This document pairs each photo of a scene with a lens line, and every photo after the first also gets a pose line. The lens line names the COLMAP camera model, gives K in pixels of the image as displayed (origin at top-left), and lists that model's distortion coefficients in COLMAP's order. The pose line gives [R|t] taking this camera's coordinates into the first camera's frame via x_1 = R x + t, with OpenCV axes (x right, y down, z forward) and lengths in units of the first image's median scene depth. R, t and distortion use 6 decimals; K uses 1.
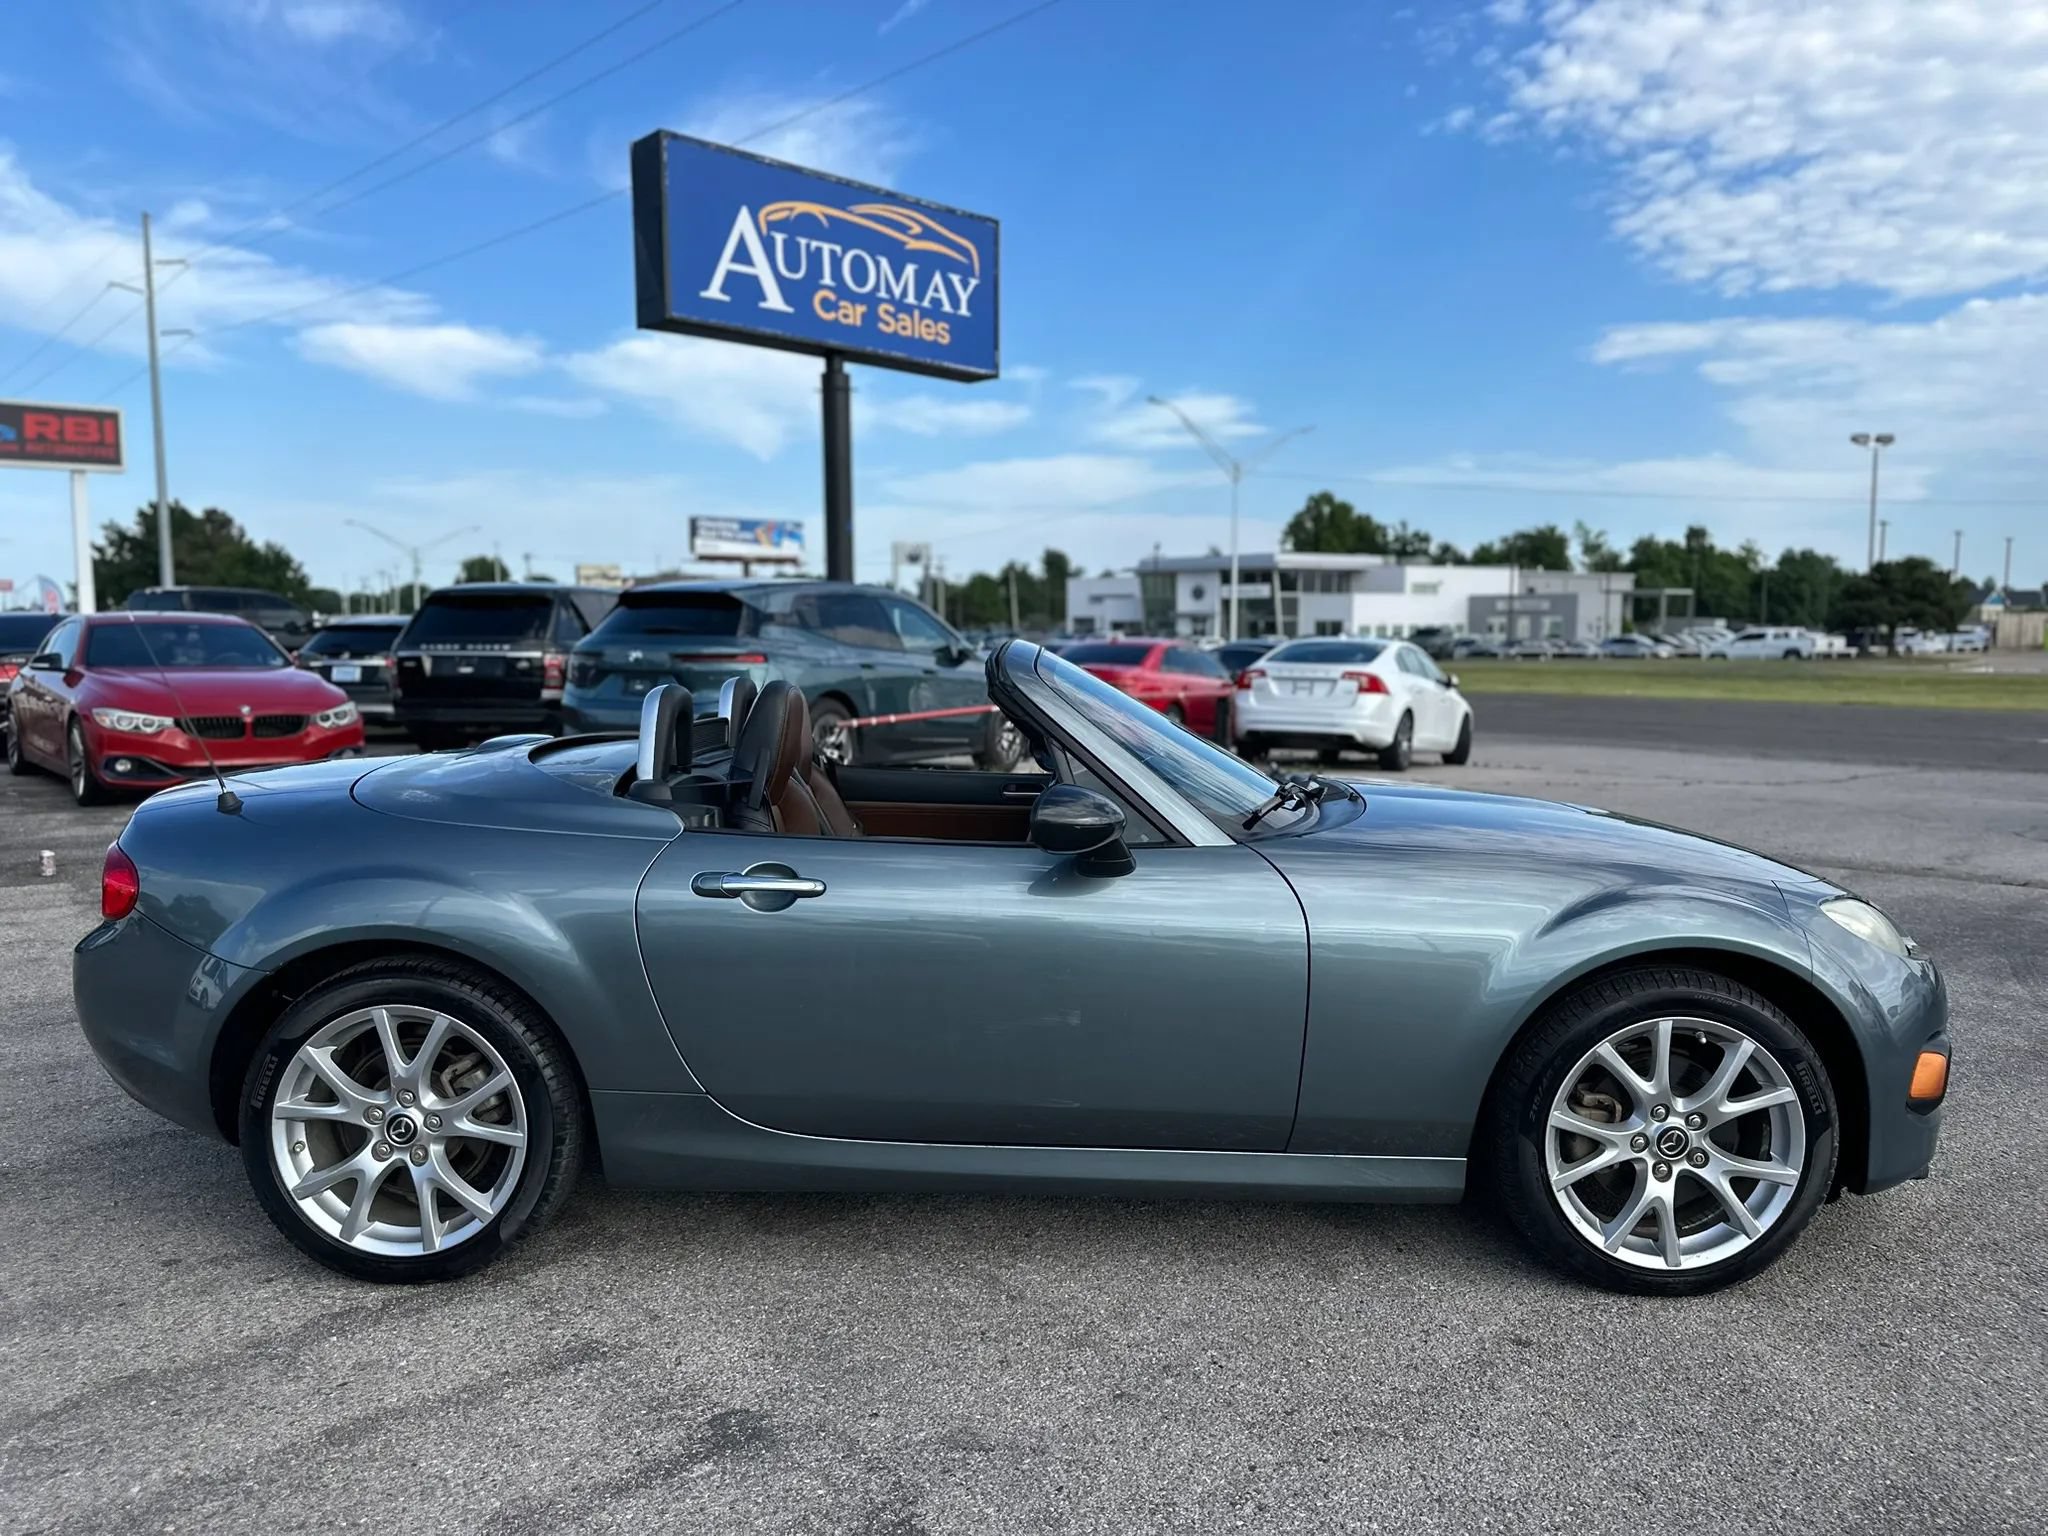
lens RADIAL K [[1468.9, 0, 1012.7], [0, 1468.9, 764.8], [0, 0, 1]] dist [0.020972, -0.030582]
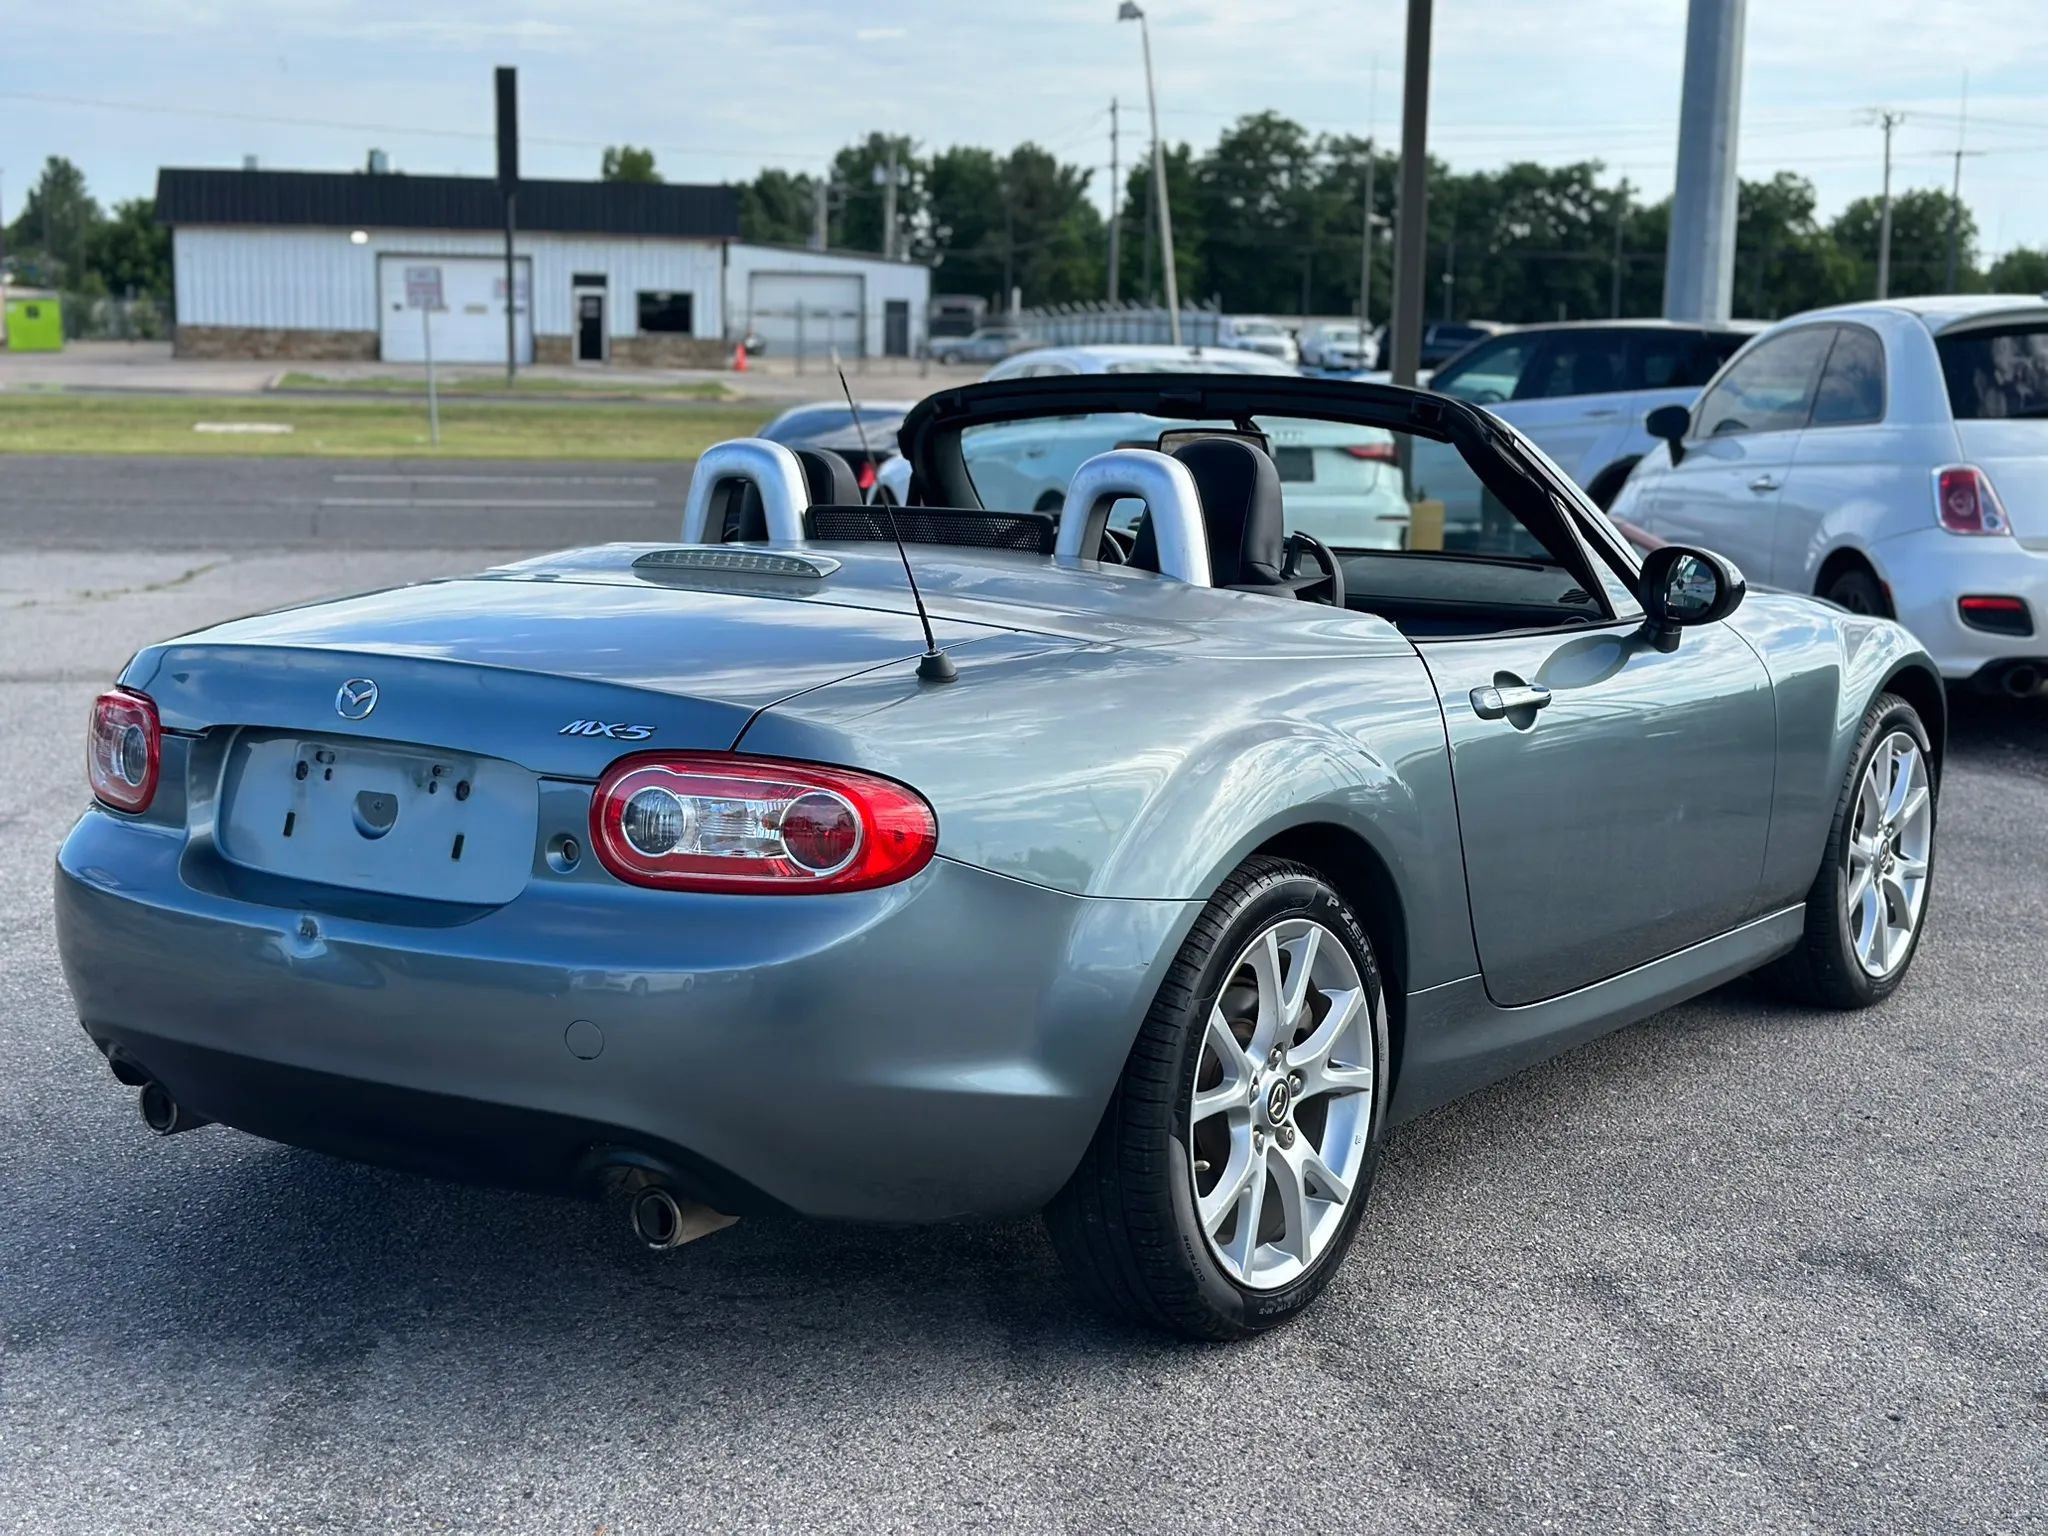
lens RADIAL K [[2892.1, 0, 1027.4], [0, 2892.1, 790.4], [0, 0, 1]] dist [0.130164, 0.000000]
pose [[0.551630, -0.124207, 0.824789, -0.552680], [0.065273, 0.992246, 0.105769, -0.017463], [-0.831531, -0.004509, 0.555460, 0.118994]]
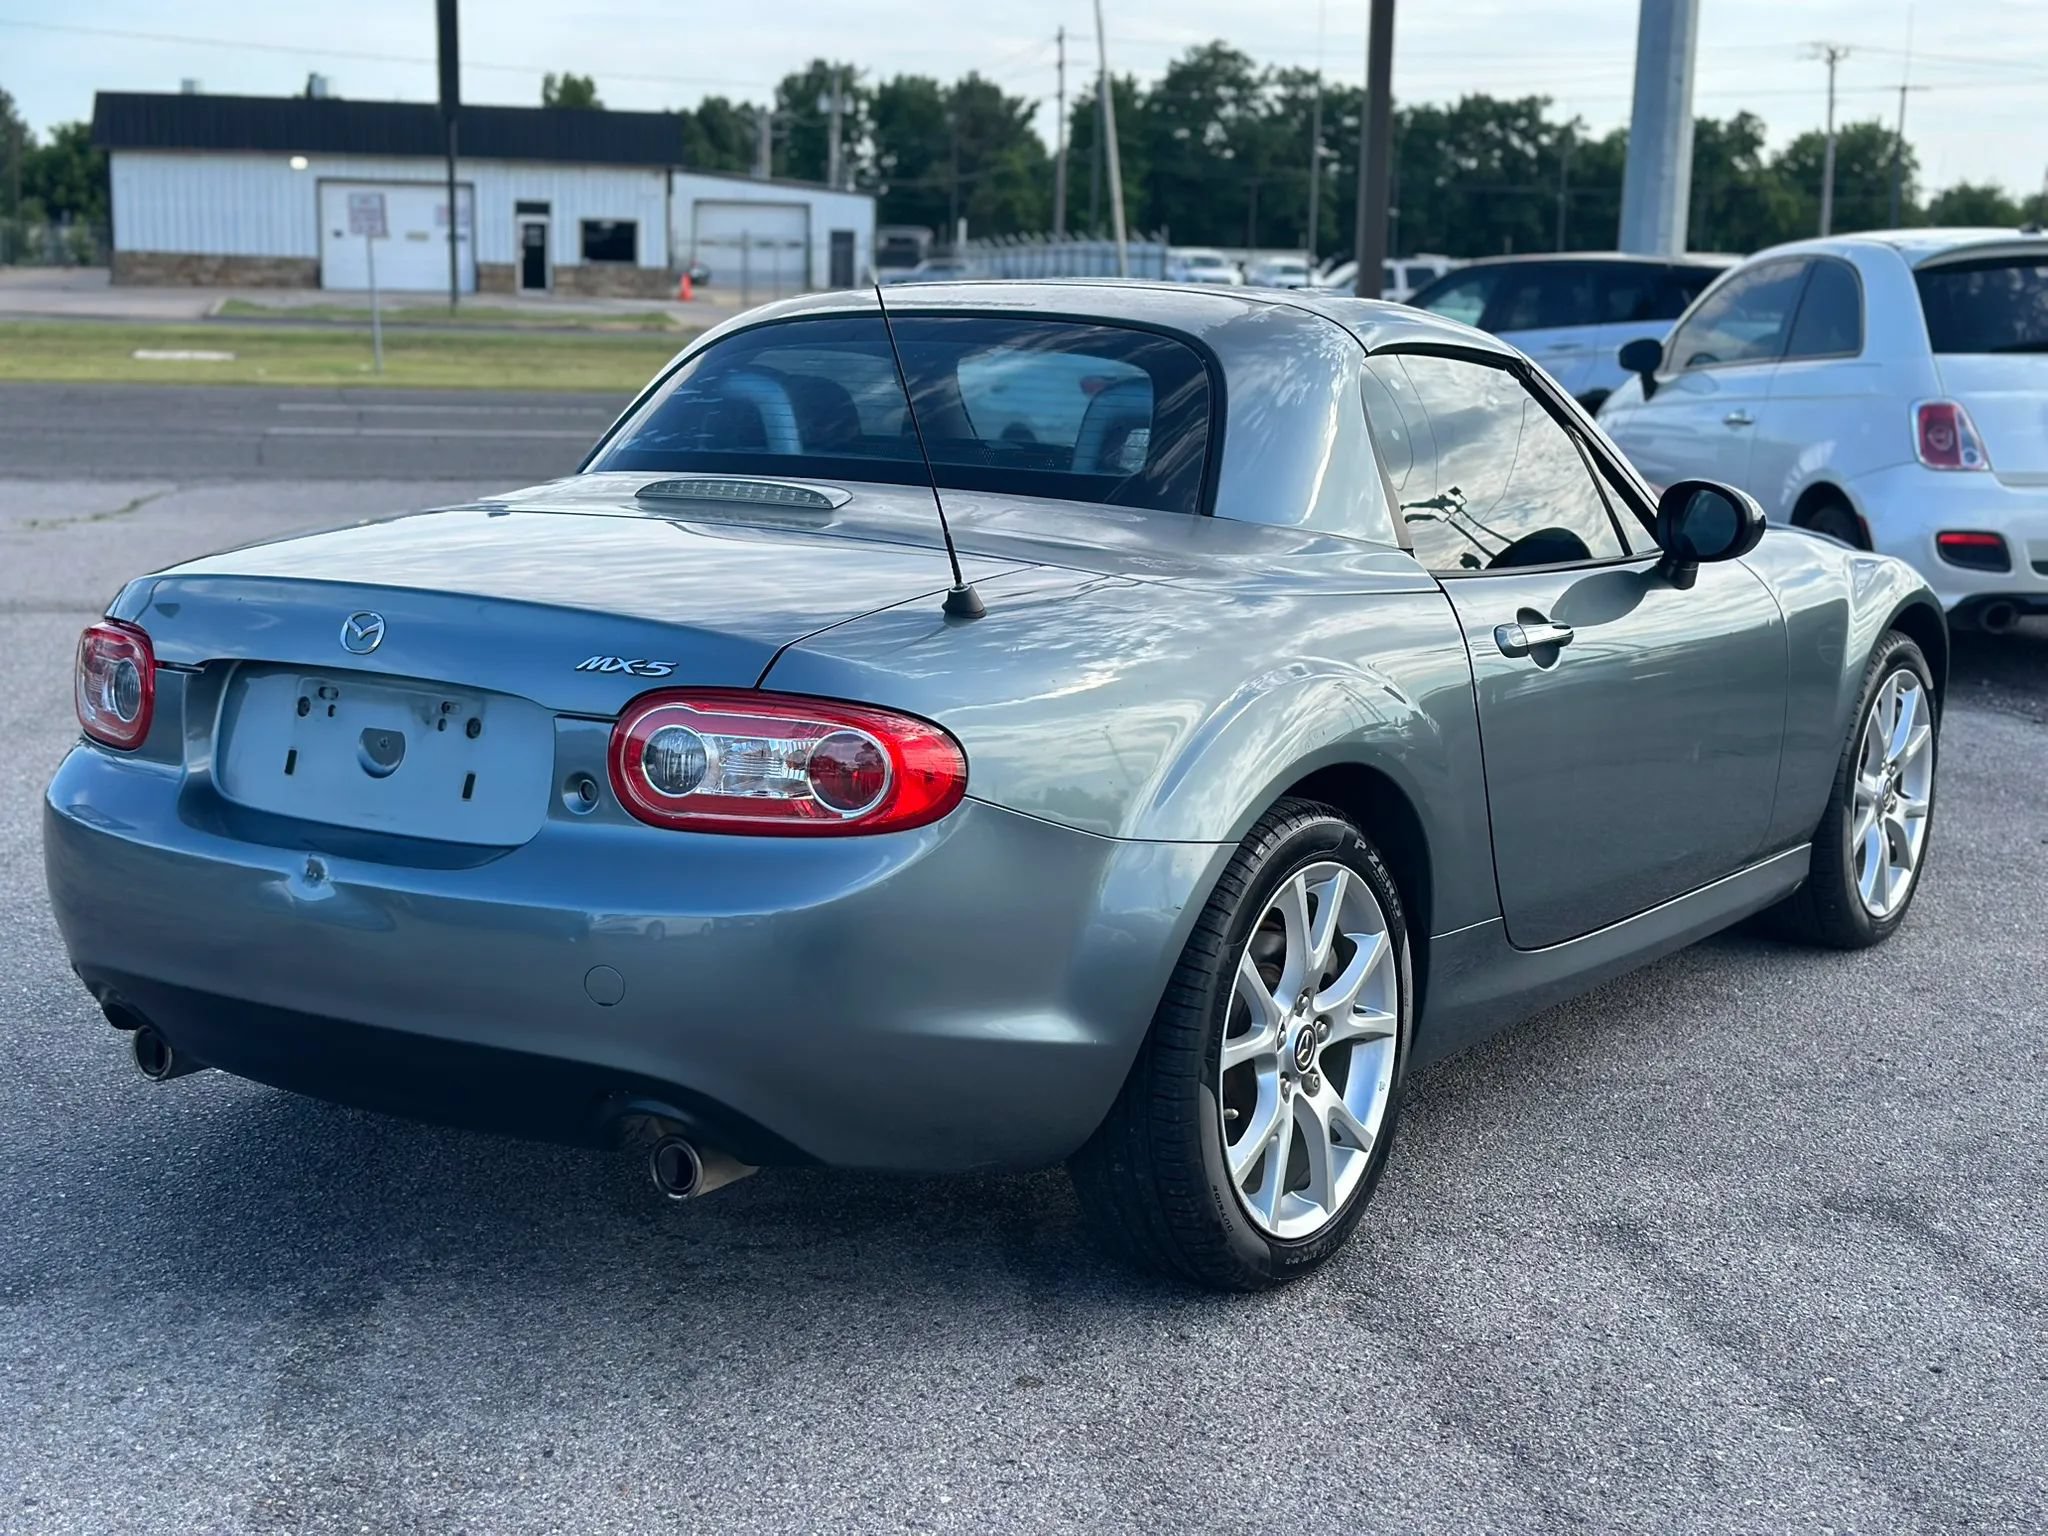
lens RADIAL K [[2892.1, 0, 1023.2], [0, 2892.1, 767.0], [0, 0, 1]] dist [0.130164, 0.000000]
pose [[0.536529, -0.135672, 0.832905, -0.549686], [0.061355, 0.990651, 0.121844, -0.017907], [-0.841649, -0.014270, 0.539837, 0.136185]]
